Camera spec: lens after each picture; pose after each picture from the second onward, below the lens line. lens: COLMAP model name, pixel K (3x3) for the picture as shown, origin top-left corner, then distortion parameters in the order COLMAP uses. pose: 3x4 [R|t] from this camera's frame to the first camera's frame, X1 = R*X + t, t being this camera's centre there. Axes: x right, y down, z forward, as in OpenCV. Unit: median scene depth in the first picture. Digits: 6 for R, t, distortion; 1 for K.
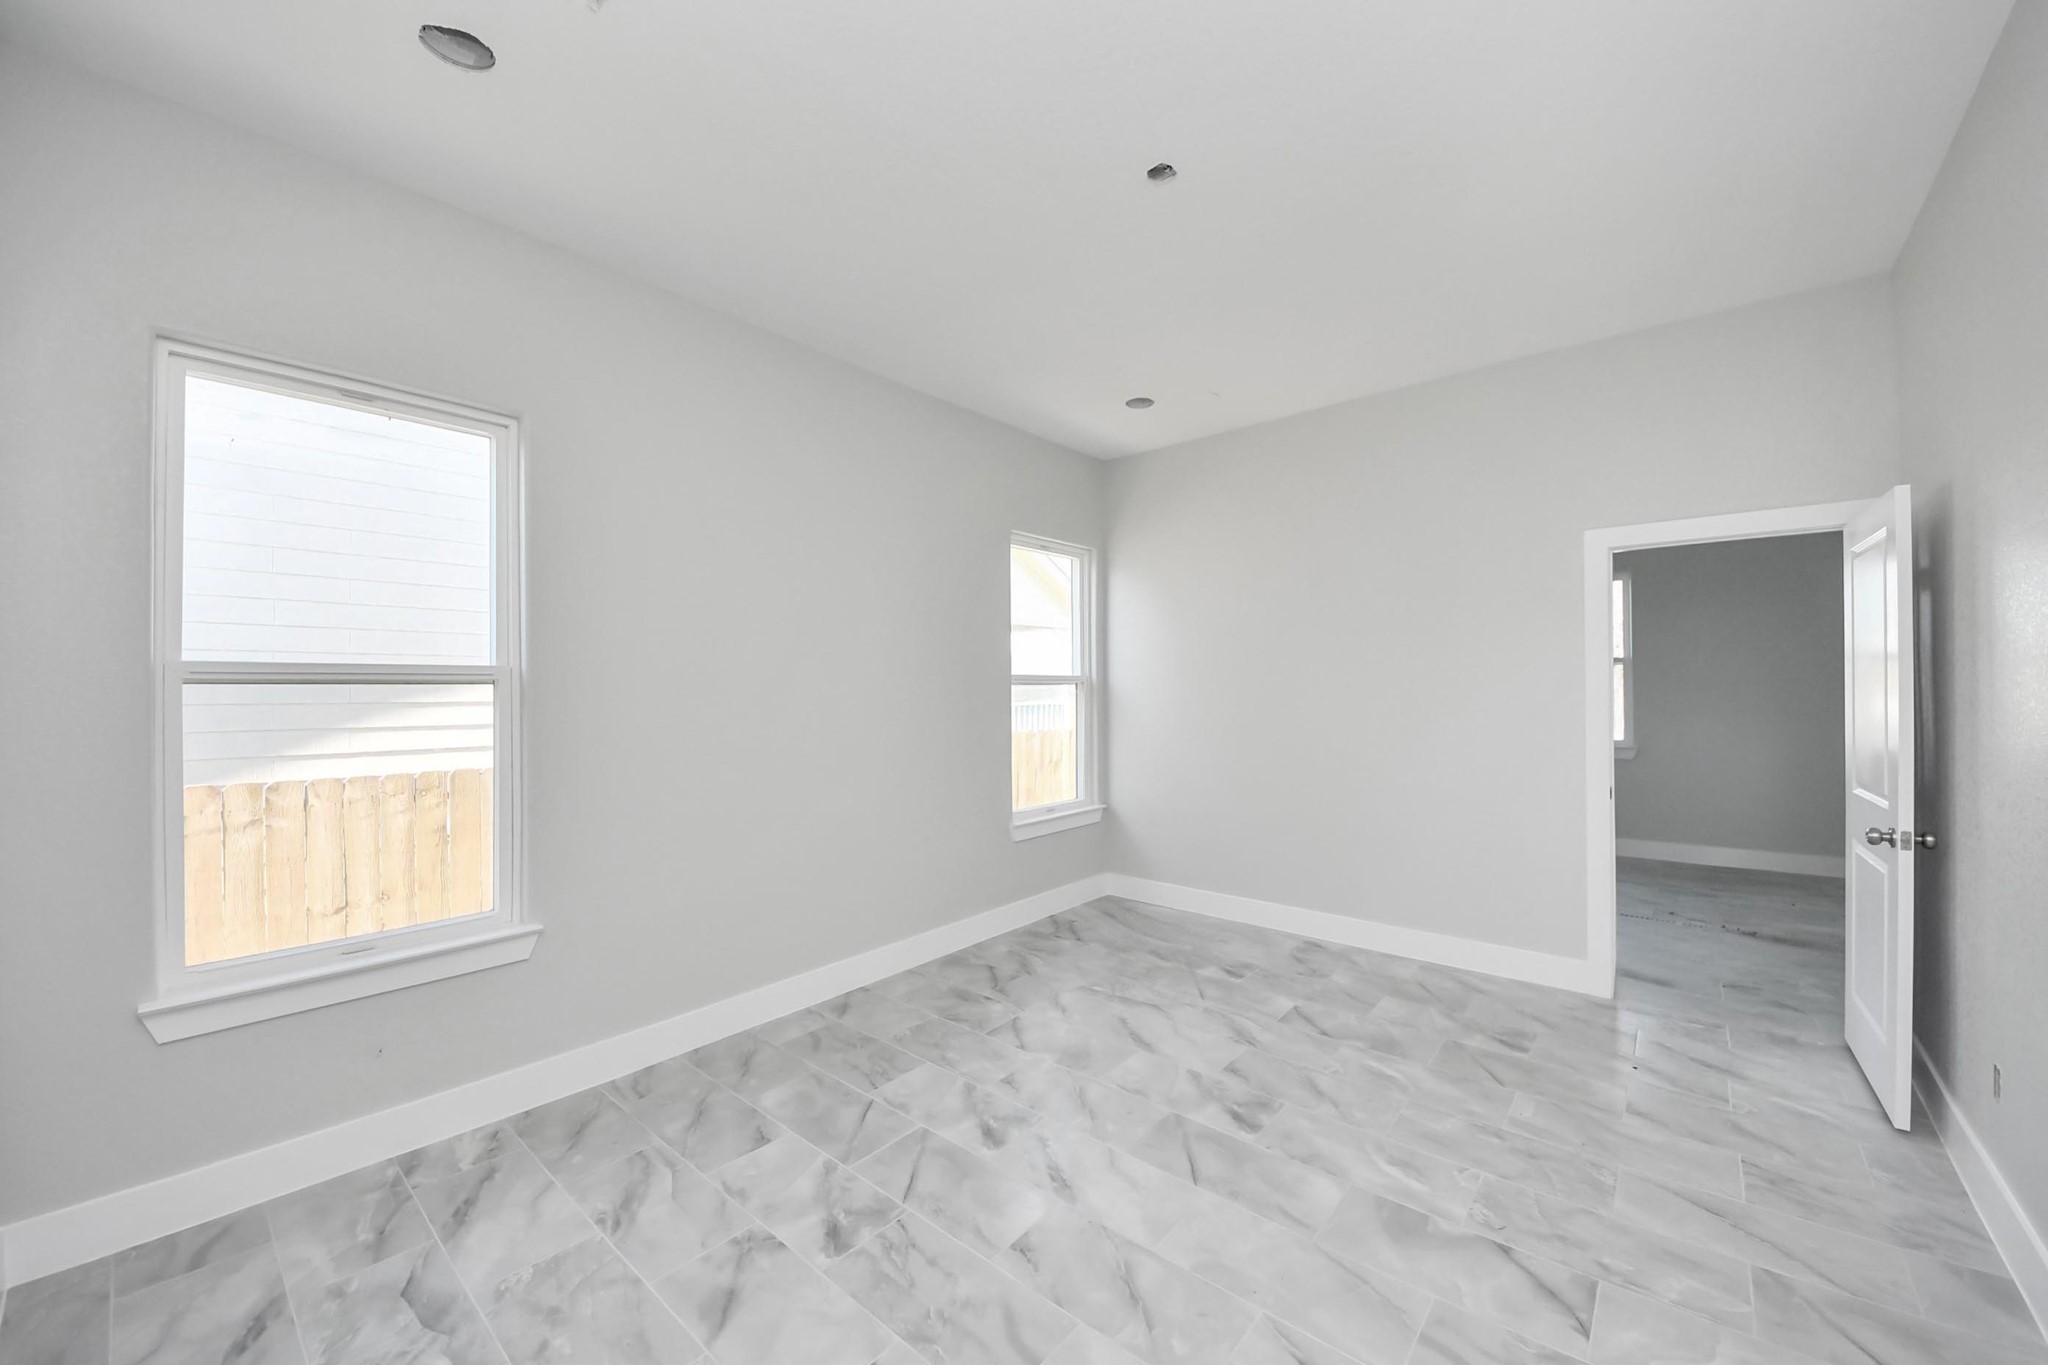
lens RADIAL K [[779.3, 0, 1026.2], [0, 779.3, 687.0], [0, 0, 1]] dist [0.031420, -0.018983]
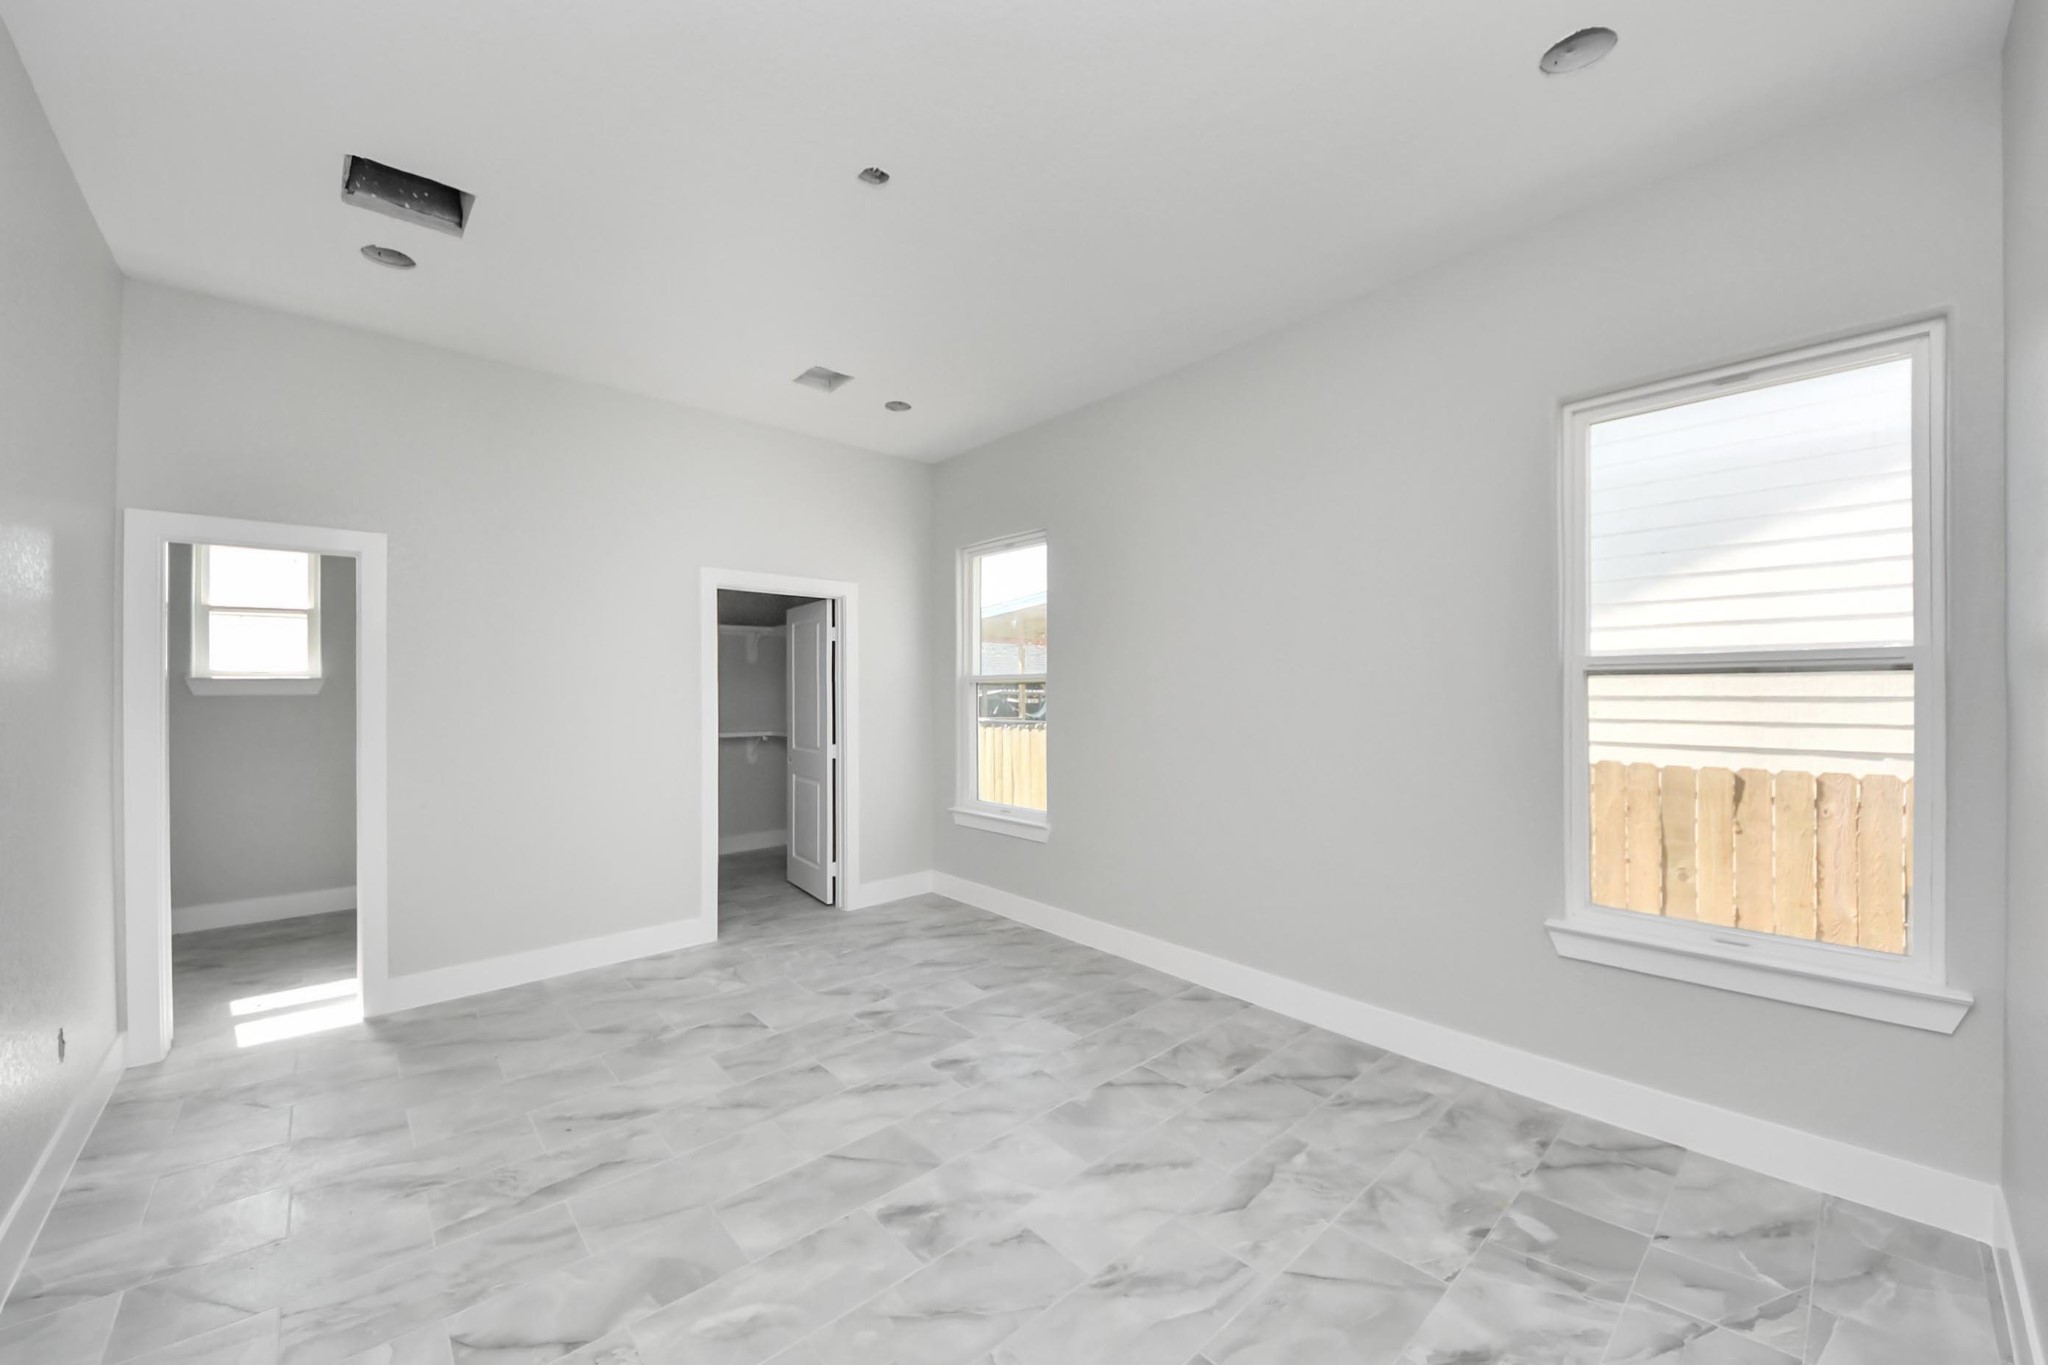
lens RADIAL K [[676.2, 0, 964.2], [0, 676.2, 687.6], [0, 0, 1]] dist [0.048753, -0.018319]
pose [[-0.125890, 0.006501, -0.992023, 0.862632], [0.010588, 0.999930, 0.005209, -0.007239], [0.991988, -0.009848, -0.125950, 1.010055]]
